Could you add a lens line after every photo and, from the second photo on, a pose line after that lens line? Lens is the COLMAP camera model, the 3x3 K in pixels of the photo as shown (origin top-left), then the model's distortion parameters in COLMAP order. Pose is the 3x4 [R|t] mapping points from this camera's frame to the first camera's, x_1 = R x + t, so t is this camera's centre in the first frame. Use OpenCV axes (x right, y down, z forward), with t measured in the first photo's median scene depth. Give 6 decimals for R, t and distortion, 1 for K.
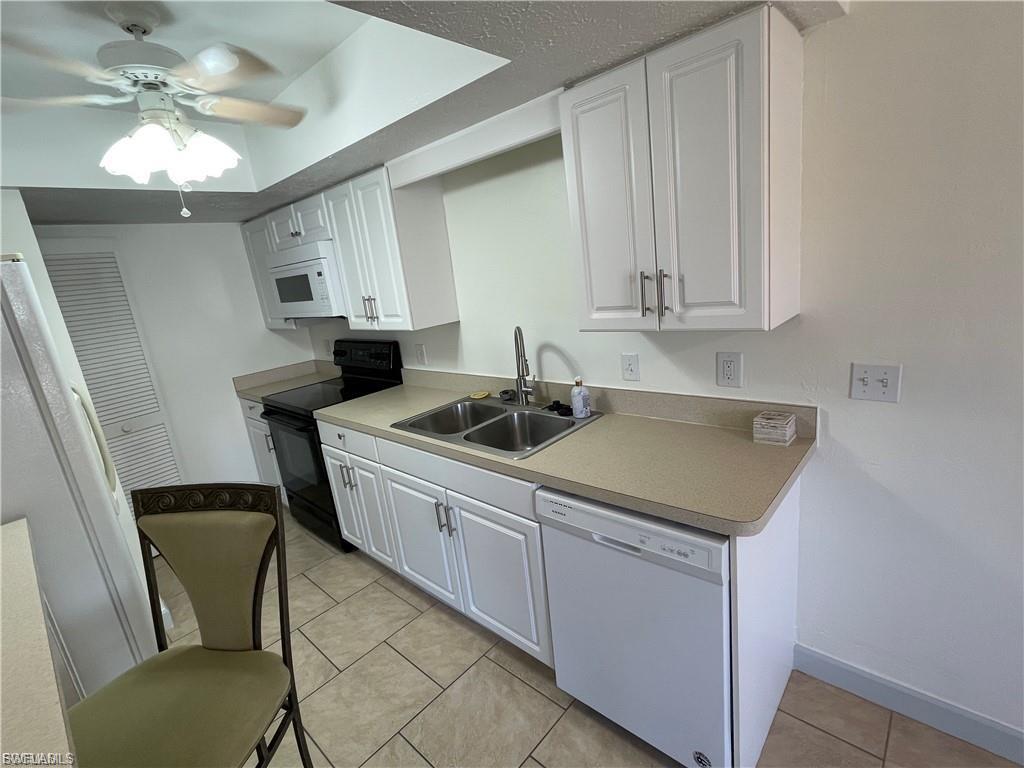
lens RADIAL K [[485.0, 0, 506.5], [0, 485.0, 380.4], [0, 0, 1]] dist [-0.002963, 0.000480]
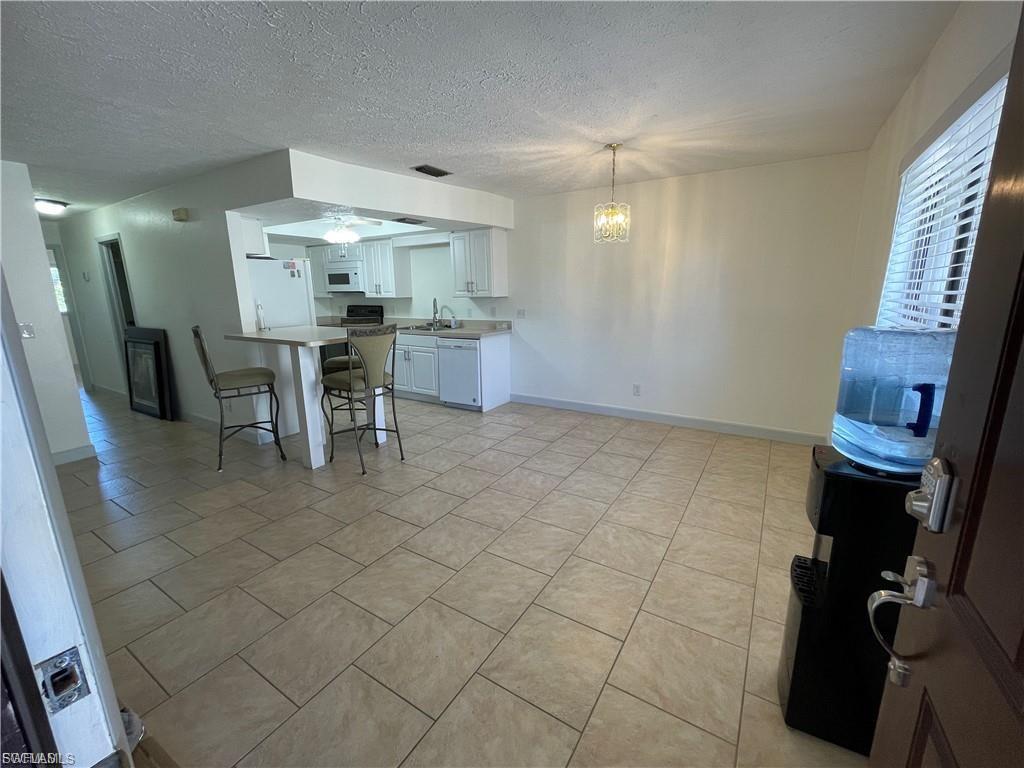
lens RADIAL K [[419.6, 0, 515.9], [0, 419.6, 382.1], [0, 0, 1]] dist [-0.000677, 0.000213]
pose [[0.972634, 0.058364, 0.224894, -0.038061], [-0.051705, 0.998035, -0.035388, 0.436556], [-0.226518, 0.022791, 0.973740, -1.504808]]
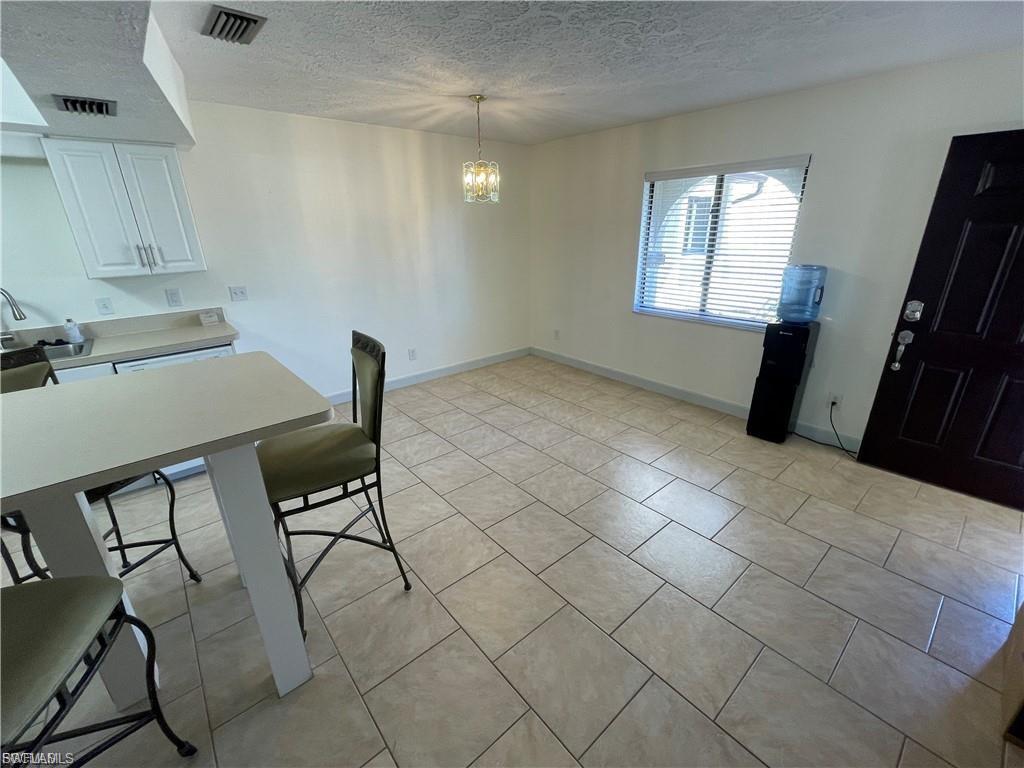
lens RADIAL K [[419.6, 0, 504.4], [0, 419.6, 382.4], [0, 0, 1]] dist [-0.000677, 0.000213]
pose [[0.124750, -0.232091, 0.964661, -0.869242], [0.229291, 0.952682, 0.199557, 0.212111], [-0.965331, 0.196294, 0.172063, -0.444796]]
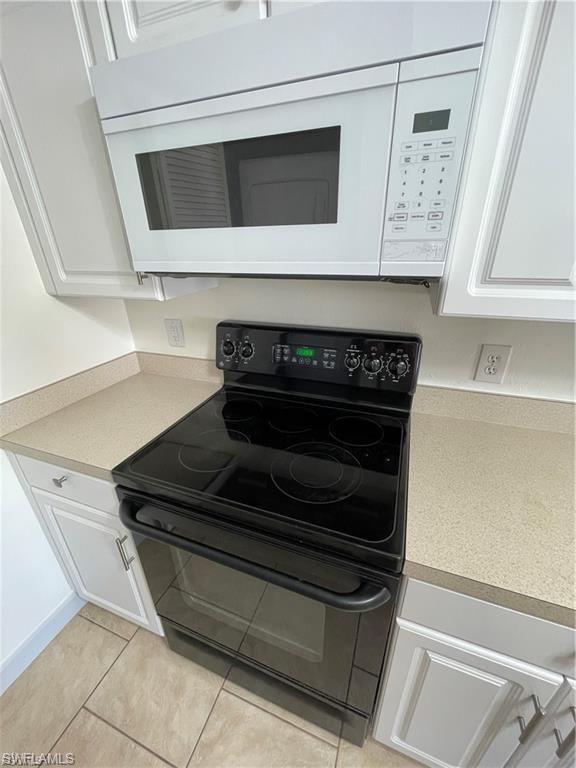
lens RADIAL K [[314.7, 0, 294.1], [0, 314.7, 387.2], [0, 0, 1]] dist [-0.000677, 0.000213]
pose [[0.913924, -0.065477, 0.400569, -0.638799], [0.000457, 0.987067, 0.160305, -0.104647], [-0.405885, -0.146323, 0.902134, 0.970103]]
